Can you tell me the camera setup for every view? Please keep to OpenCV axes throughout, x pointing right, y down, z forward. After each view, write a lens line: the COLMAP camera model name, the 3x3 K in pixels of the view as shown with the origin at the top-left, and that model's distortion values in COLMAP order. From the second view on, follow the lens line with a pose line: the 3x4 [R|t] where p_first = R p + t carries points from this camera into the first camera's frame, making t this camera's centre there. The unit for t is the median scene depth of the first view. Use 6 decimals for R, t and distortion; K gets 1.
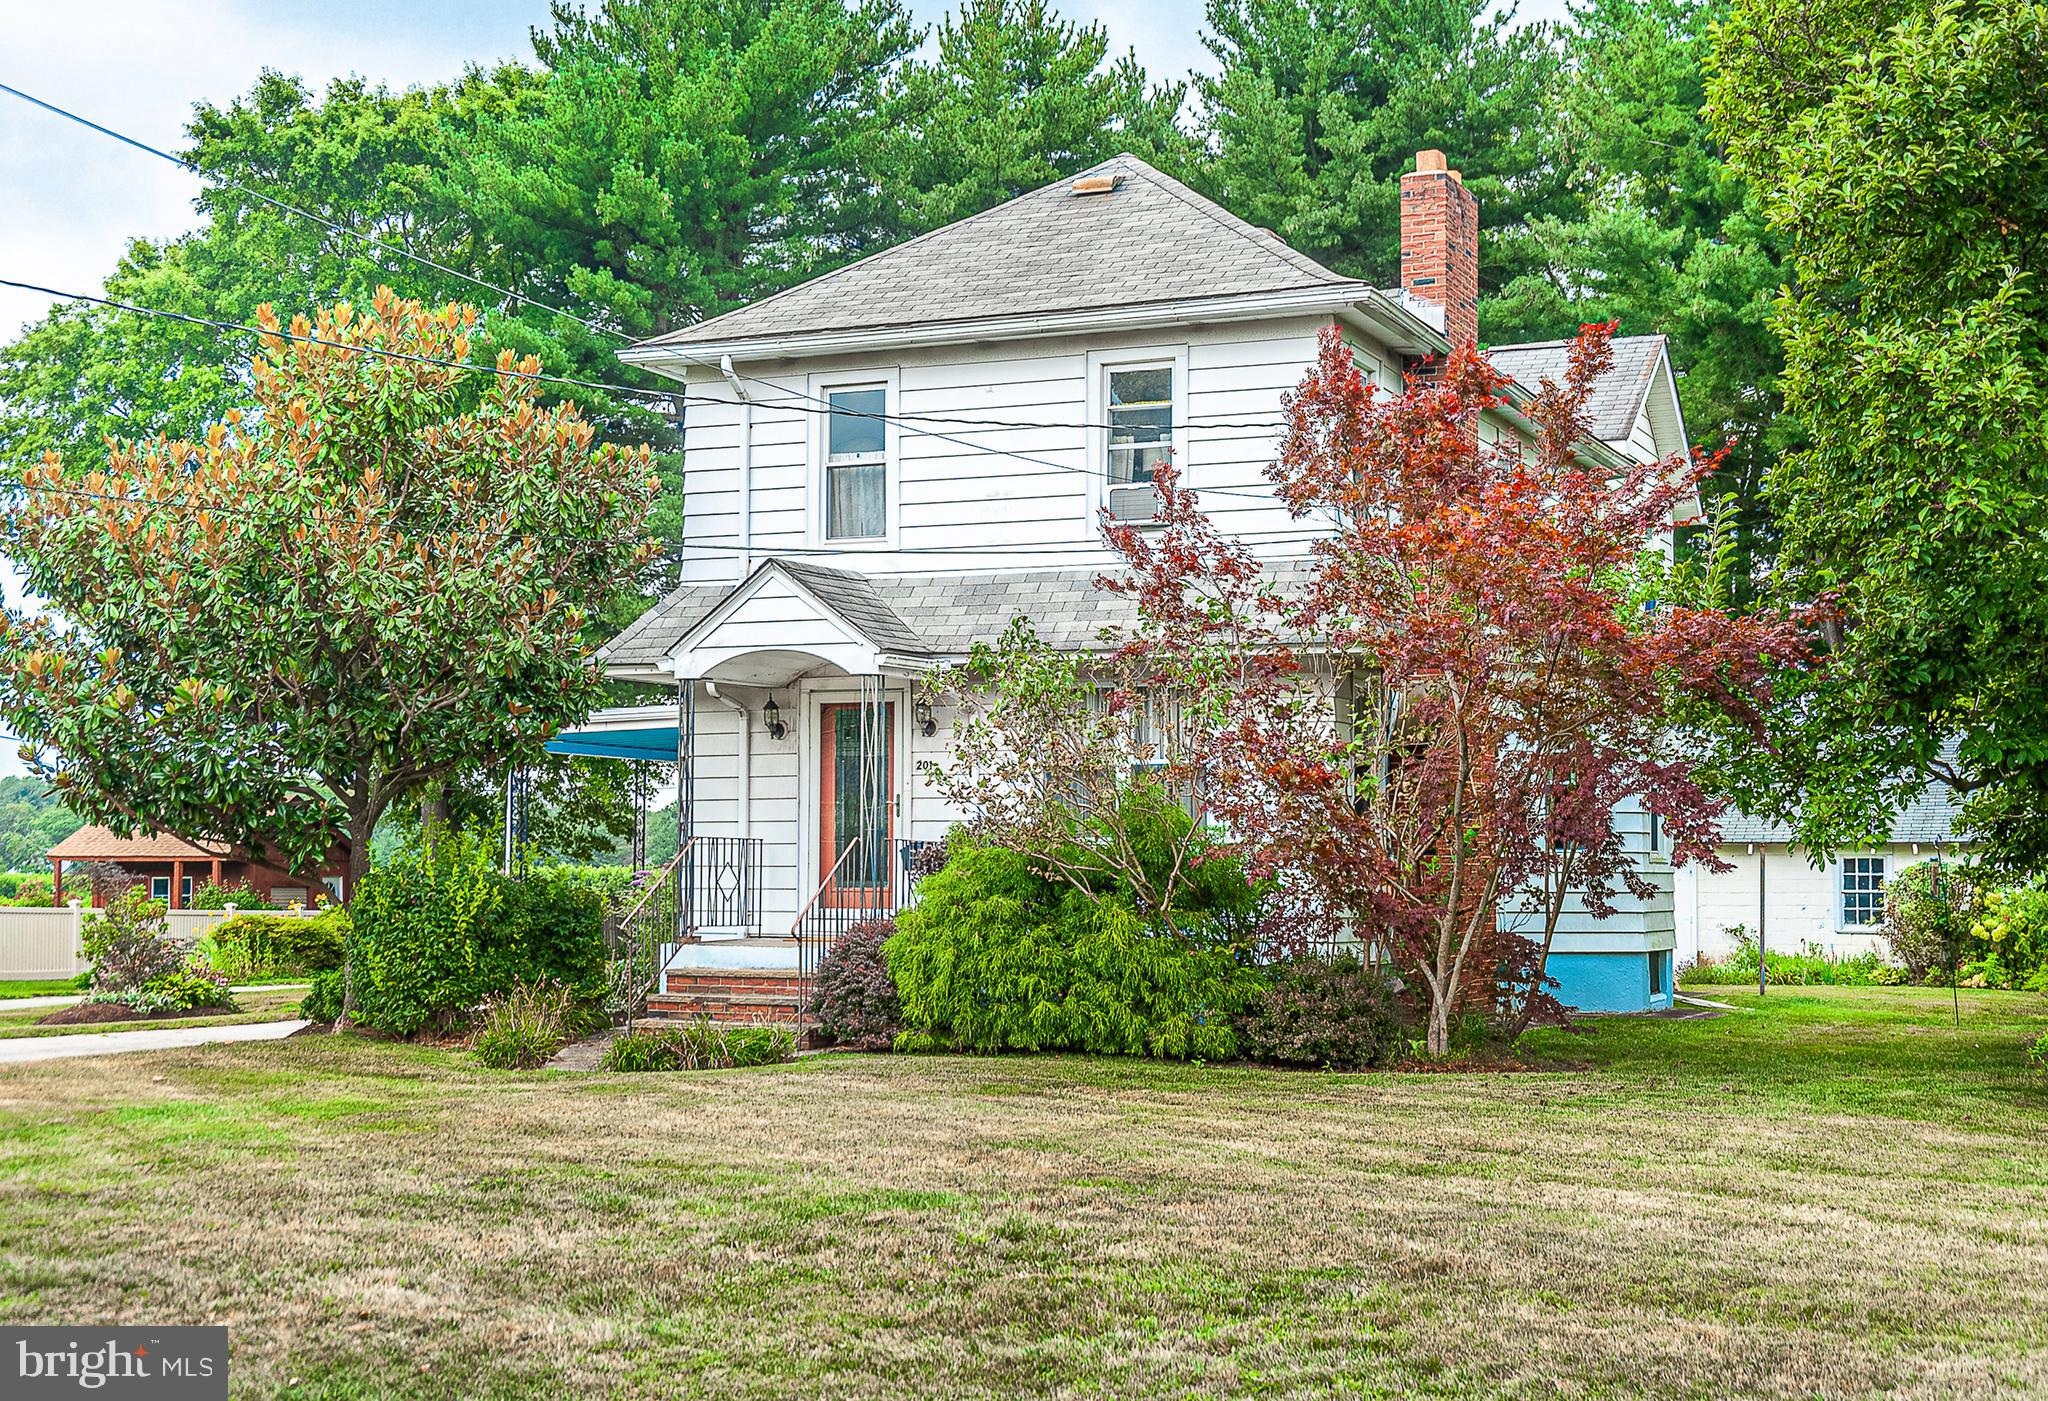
lens RADIAL K [[3077.8, 0, 1024.0], [0, 3077.8, 700.5], [0, 0, 1]] dist [0.070718, 0.009512]
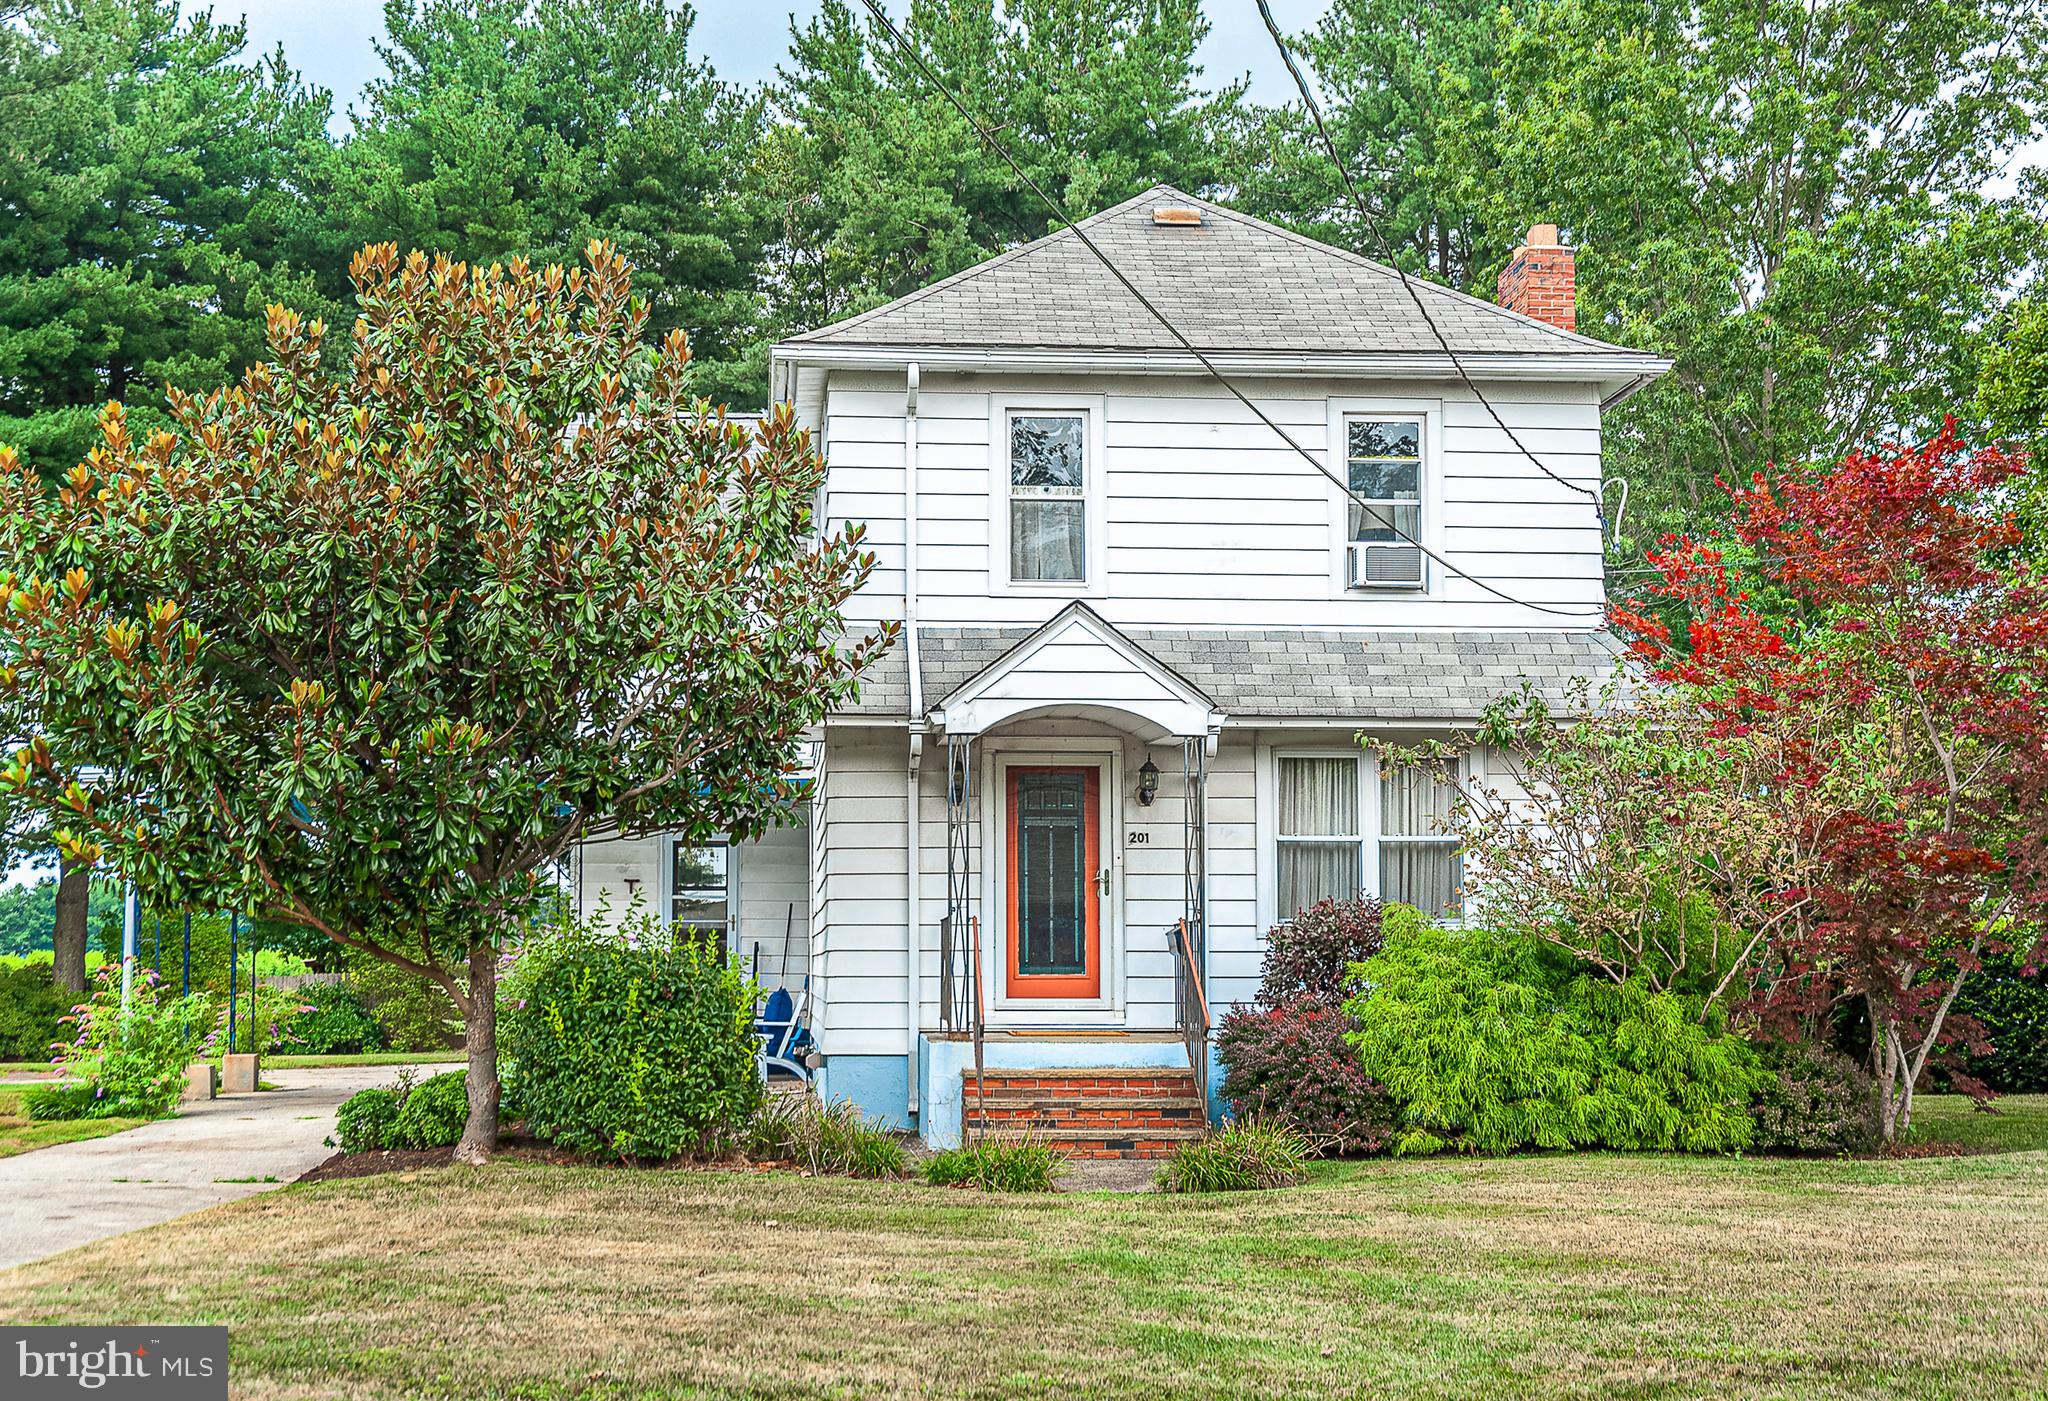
lens RADIAL K [[3077.8, 0, 1024.0], [0, 3077.8, 700.5], [0, 0, 1]] dist [0.070718, 0.009512]
pose [[0.852609, 0.038275, 0.521145, -0.545394], [-0.024980, 0.999159, -0.032514, 0.011382], [-0.521951, 0.014704, 0.852849, 0.254465]]
